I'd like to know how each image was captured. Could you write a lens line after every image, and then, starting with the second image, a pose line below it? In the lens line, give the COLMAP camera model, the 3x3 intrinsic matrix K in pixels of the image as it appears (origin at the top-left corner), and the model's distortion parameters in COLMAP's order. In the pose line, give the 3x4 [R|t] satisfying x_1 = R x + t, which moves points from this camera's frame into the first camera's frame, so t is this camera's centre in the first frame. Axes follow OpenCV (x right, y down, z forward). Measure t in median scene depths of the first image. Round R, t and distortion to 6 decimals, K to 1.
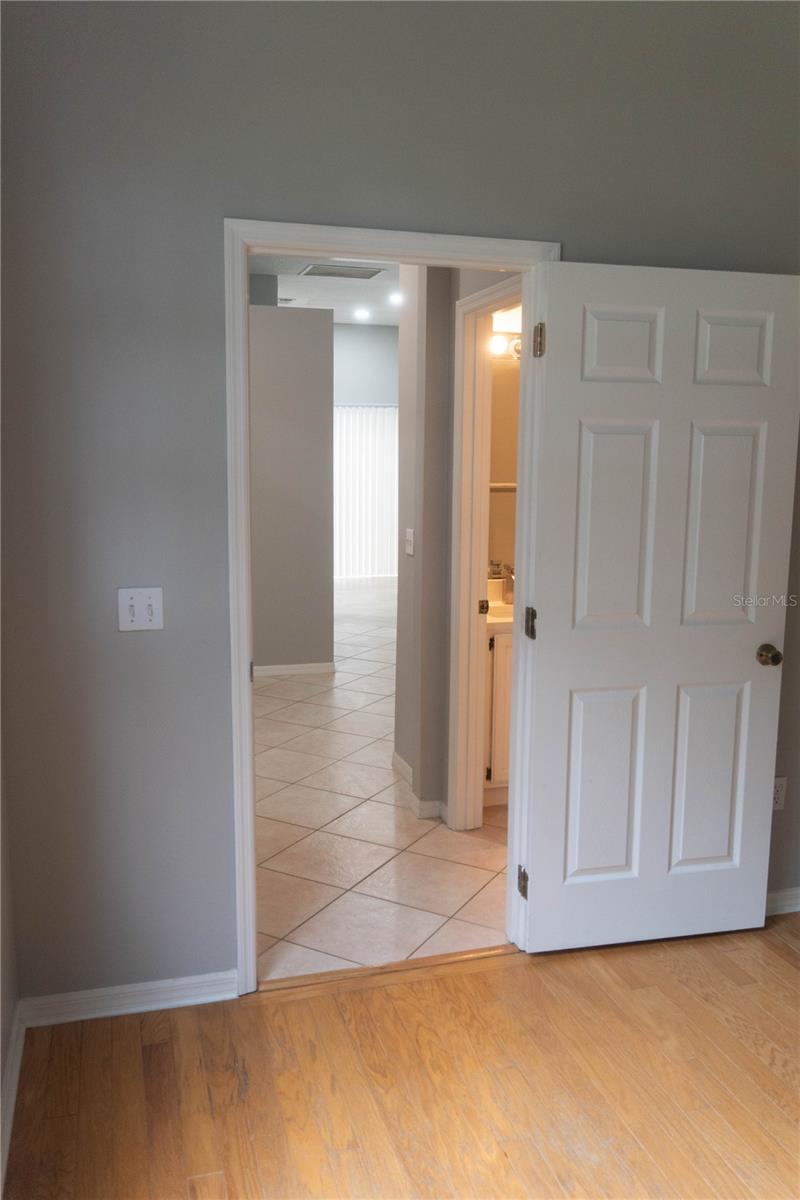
lens RADIAL K [[899.2, 0, 398.2], [0, 899.2, 603.4], [0, 0, 1]] dist [-0.025323, -0.003321]
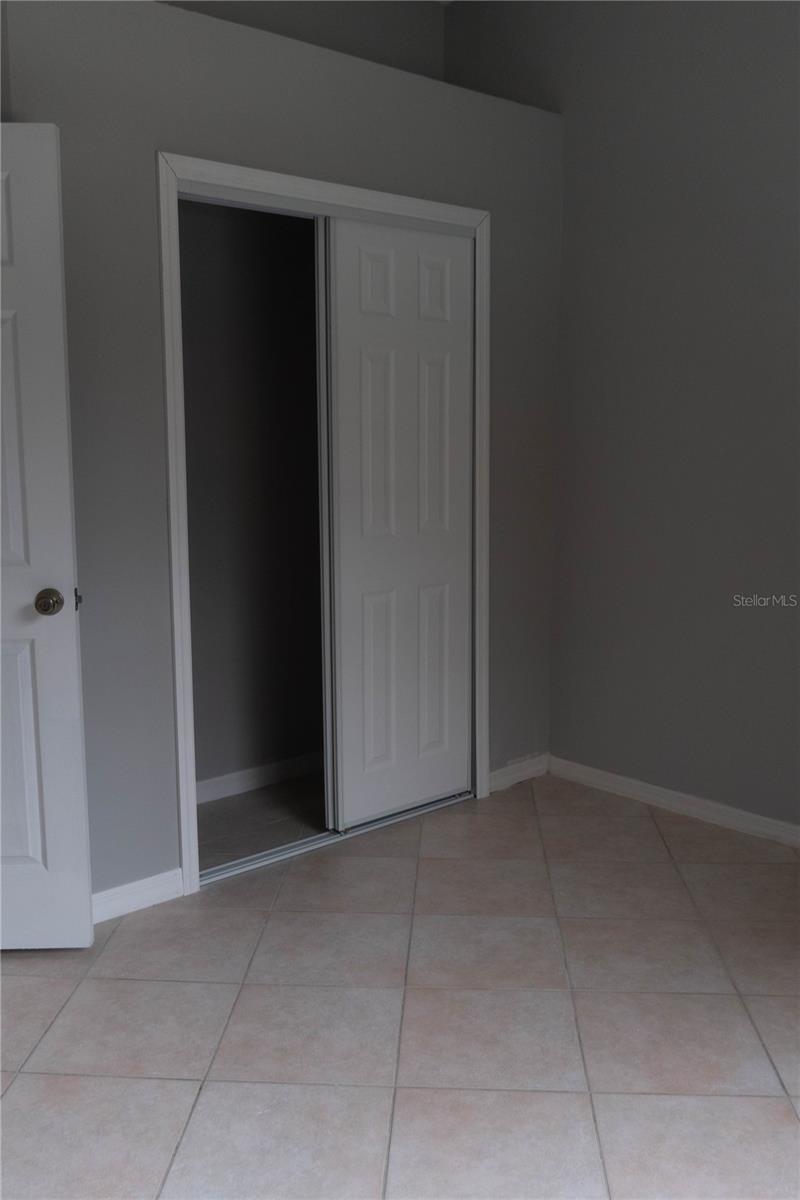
lens RADIAL K [[899.2, 0, 398.2], [0, 899.2, 603.4], [0, 0, 1]] dist [-0.025323, -0.003321]
pose [[0.905980, -0.131573, 0.402354, -0.263907], [0.107205, 0.990799, 0.082607, 0.015889], [-0.409521, -0.031706, 0.911750, -0.035030]]
